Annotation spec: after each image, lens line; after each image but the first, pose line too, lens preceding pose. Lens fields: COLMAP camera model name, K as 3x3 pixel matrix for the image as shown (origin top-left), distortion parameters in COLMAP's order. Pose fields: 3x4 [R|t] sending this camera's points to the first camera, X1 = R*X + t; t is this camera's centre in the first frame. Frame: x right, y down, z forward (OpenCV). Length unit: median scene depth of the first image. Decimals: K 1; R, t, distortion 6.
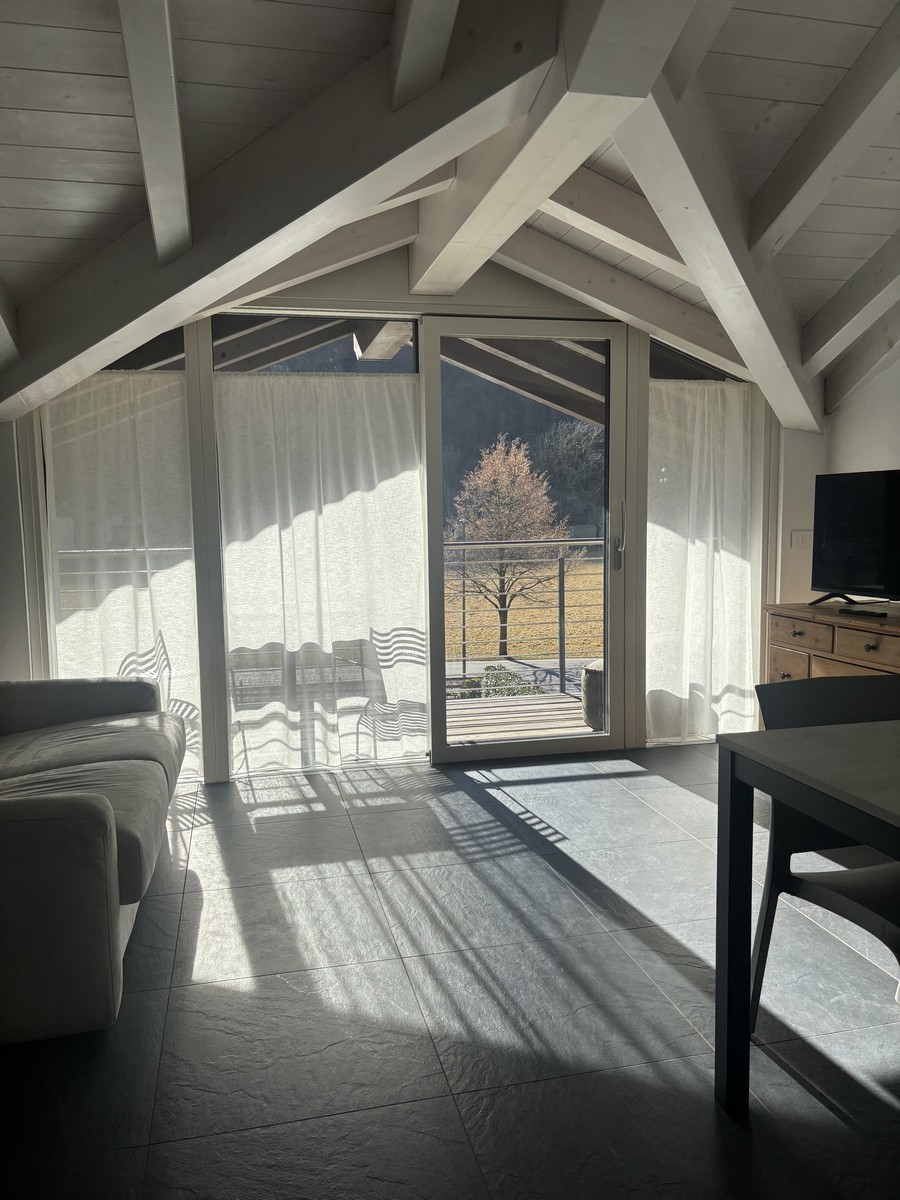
lens RADIAL K [[918.9, 0, 452.1], [0, 918.9, 604.1], [0, 0, 1]] dist [0.053121, -0.003136]
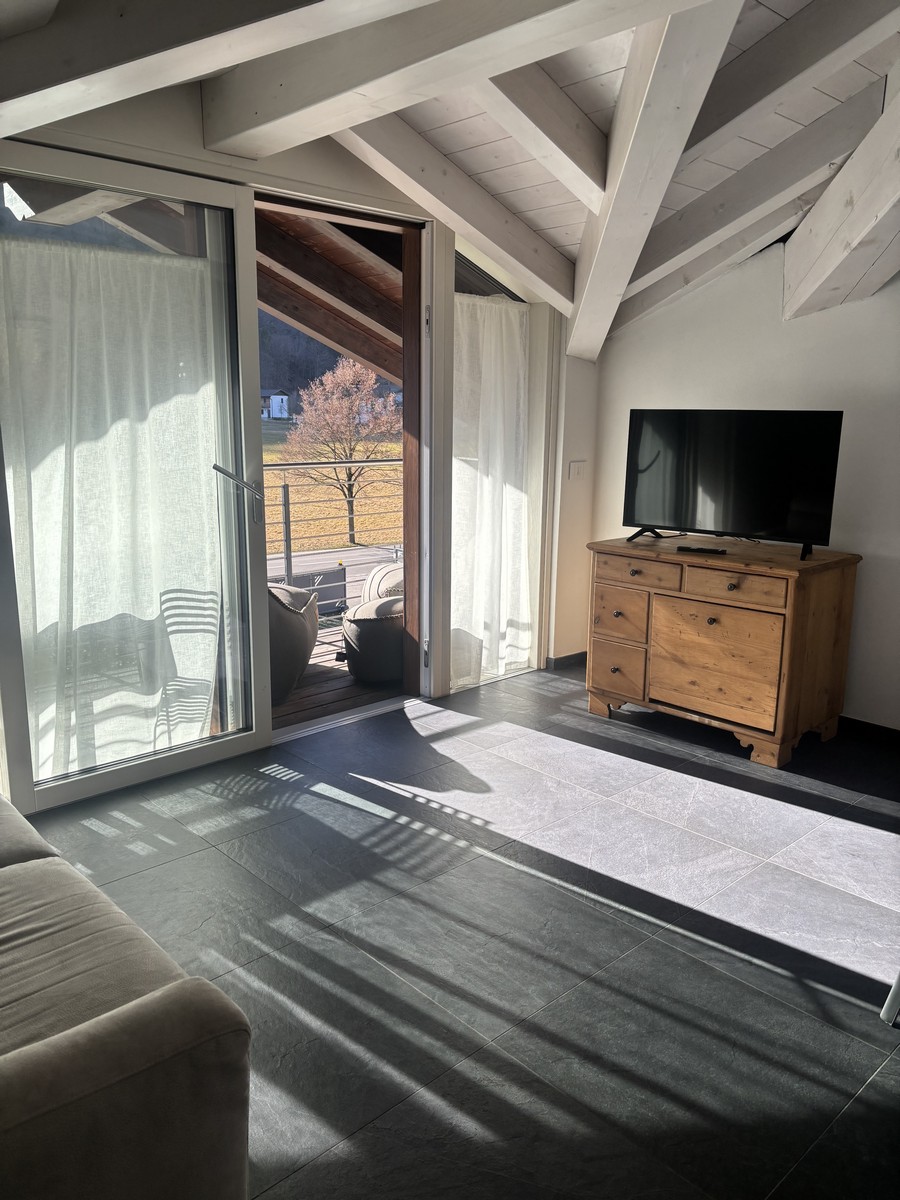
lens RADIAL K [[918.9, 0, 448.9], [0, 918.9, 596.7], [0, 0, 1]] dist [0.053121, -0.003136]
pose [[0.869180, -0.077054, 0.488455, -0.271210], [0.026375, 0.993603, 0.109809, -0.052710], [-0.493791, -0.082561, 0.865652, 0.219982]]
